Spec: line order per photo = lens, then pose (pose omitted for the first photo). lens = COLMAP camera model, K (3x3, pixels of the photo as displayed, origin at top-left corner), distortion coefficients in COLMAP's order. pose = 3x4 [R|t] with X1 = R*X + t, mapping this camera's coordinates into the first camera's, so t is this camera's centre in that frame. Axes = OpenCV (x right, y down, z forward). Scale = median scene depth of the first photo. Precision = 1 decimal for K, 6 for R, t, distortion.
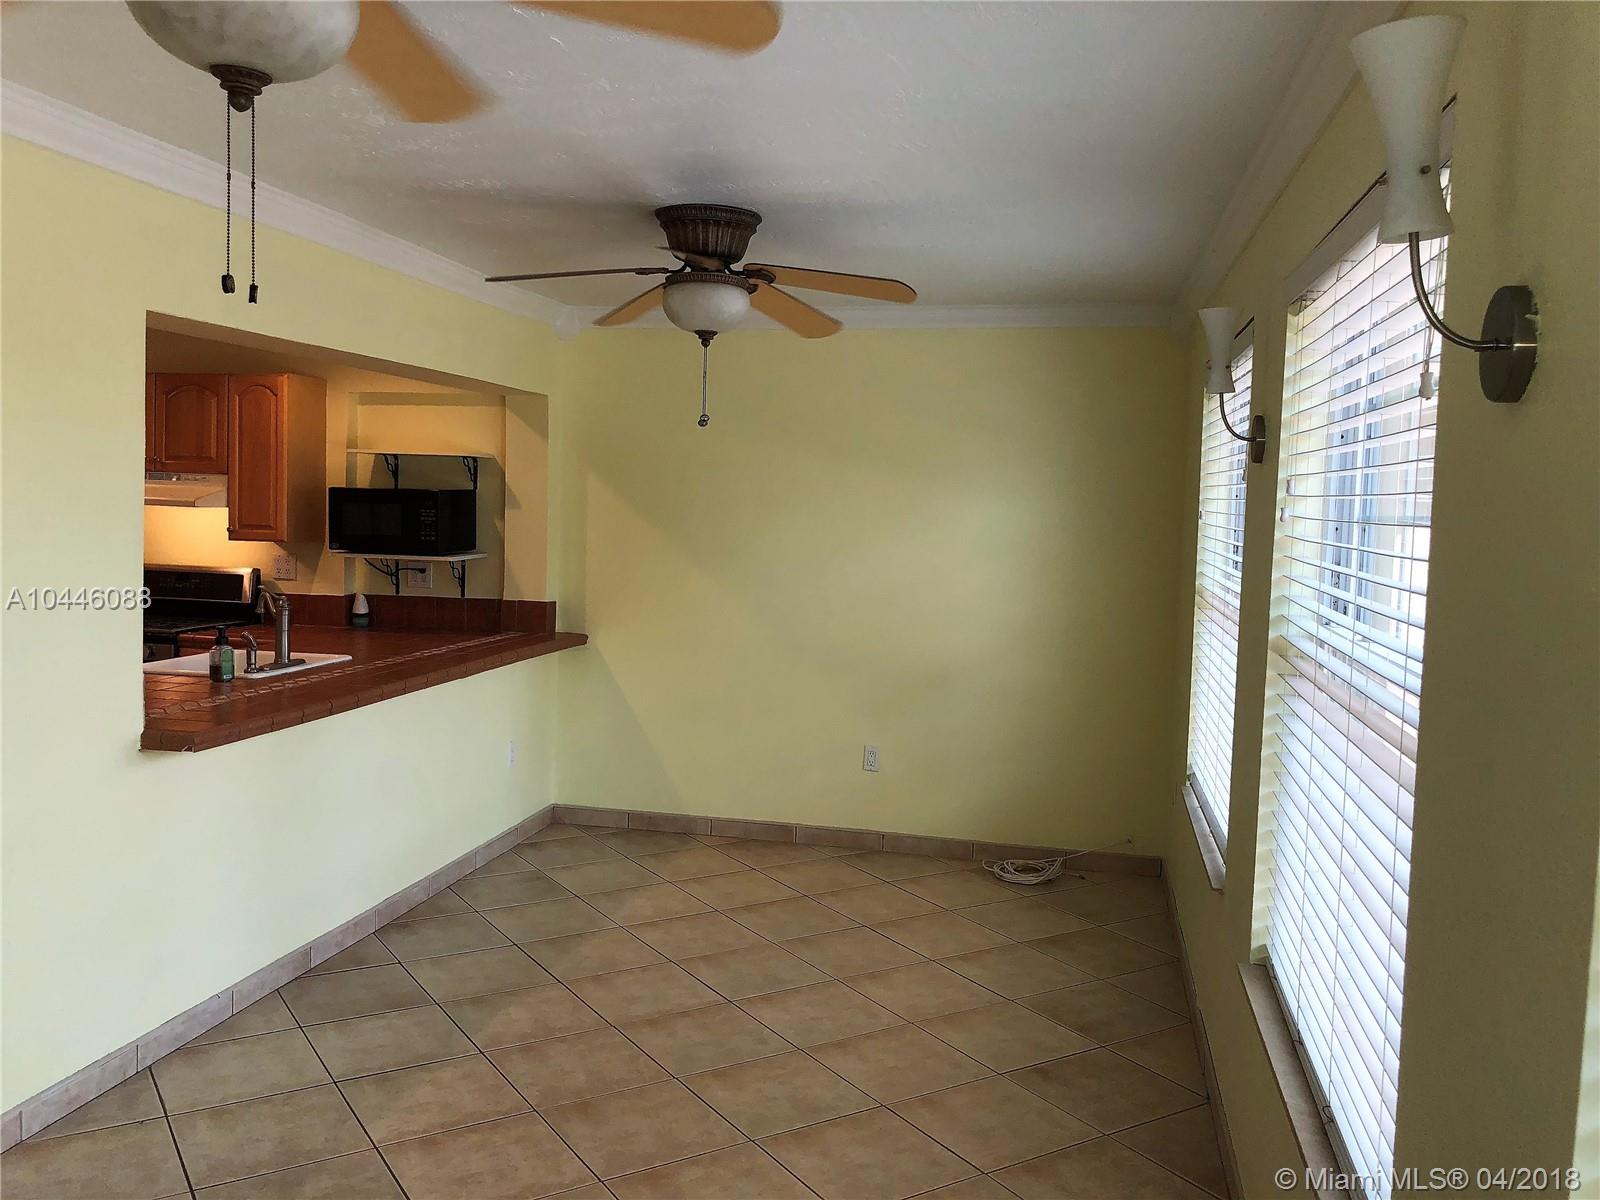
lens RADIAL K [[1317.4, 0, 800.0], [0, 1317.4, 600.0], [0, 0, 1]] dist [0.000203, -0.000332]
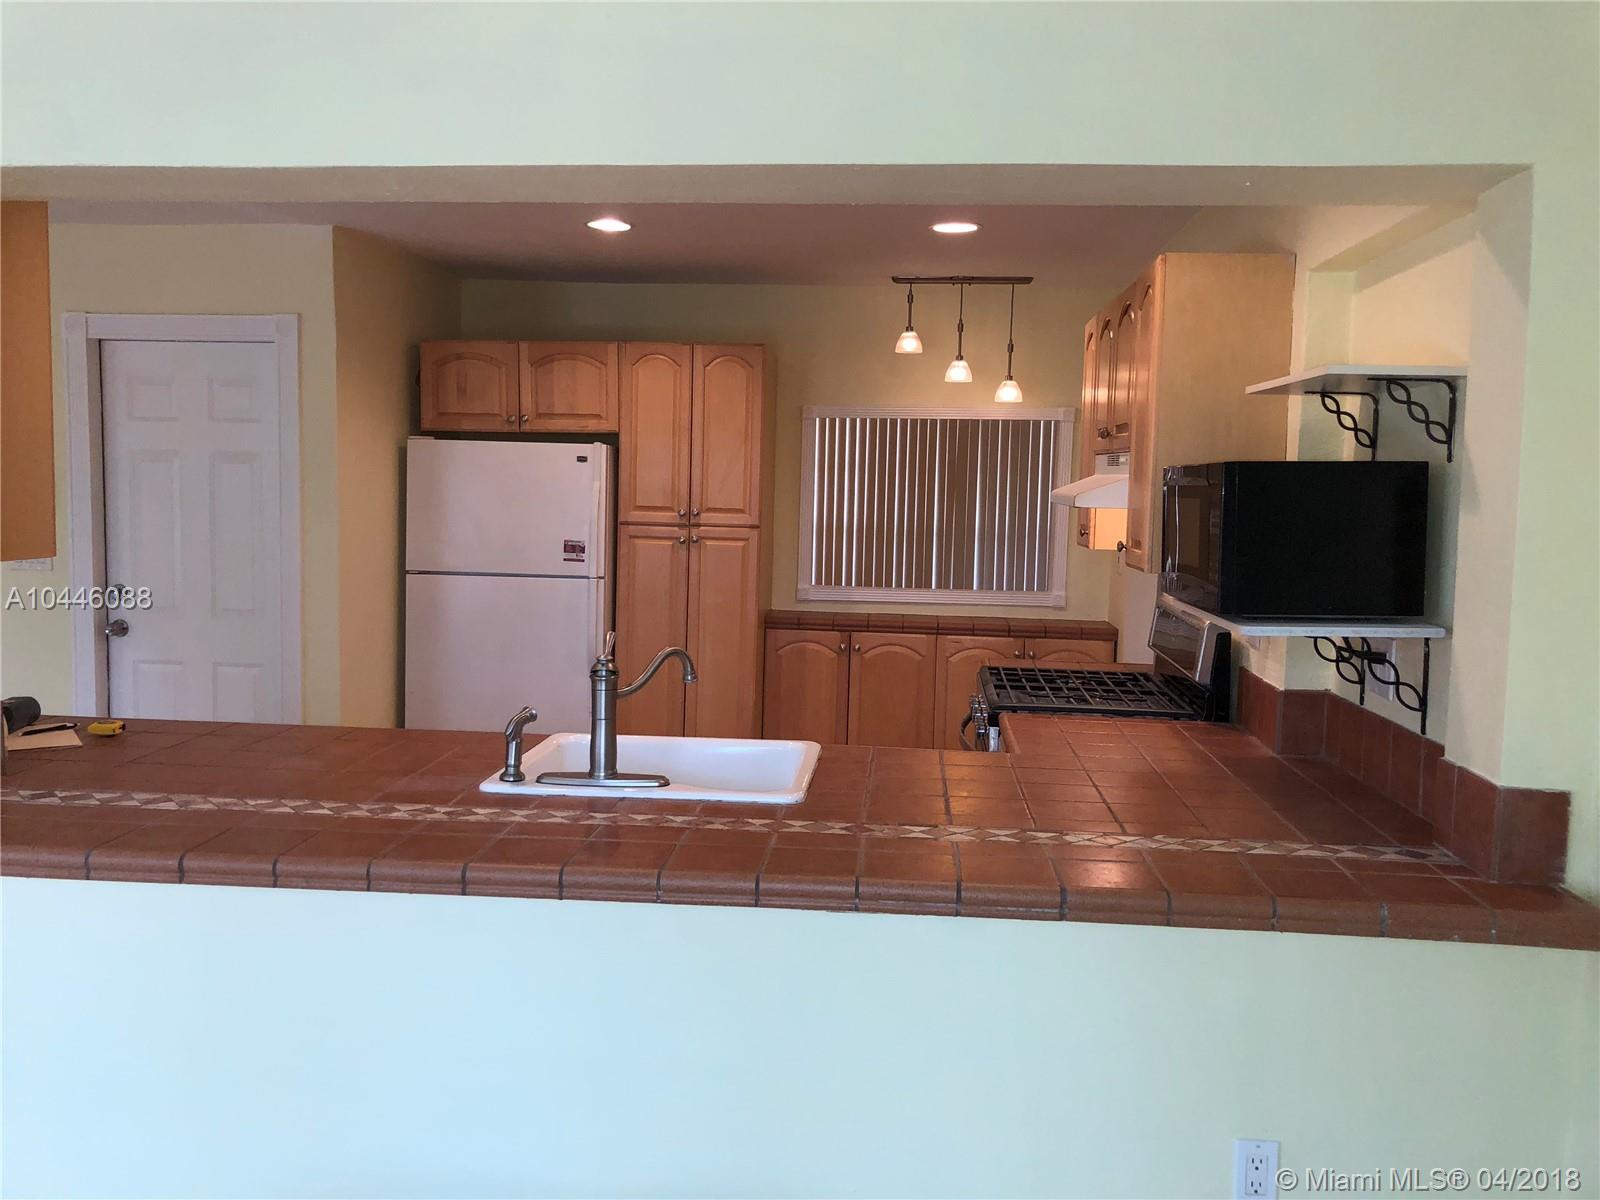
lens RADIAL K [[1317.4, 0, 800.0], [0, 1317.4, 600.0], [0, 0, 1]] dist [0.000203, -0.000332]
pose [[0.122479, 0.065218, -0.990326, 0.111756], [-0.096823, 0.993864, 0.053476, -0.046902], [0.987737, 0.089337, 0.128042, 0.784167]]
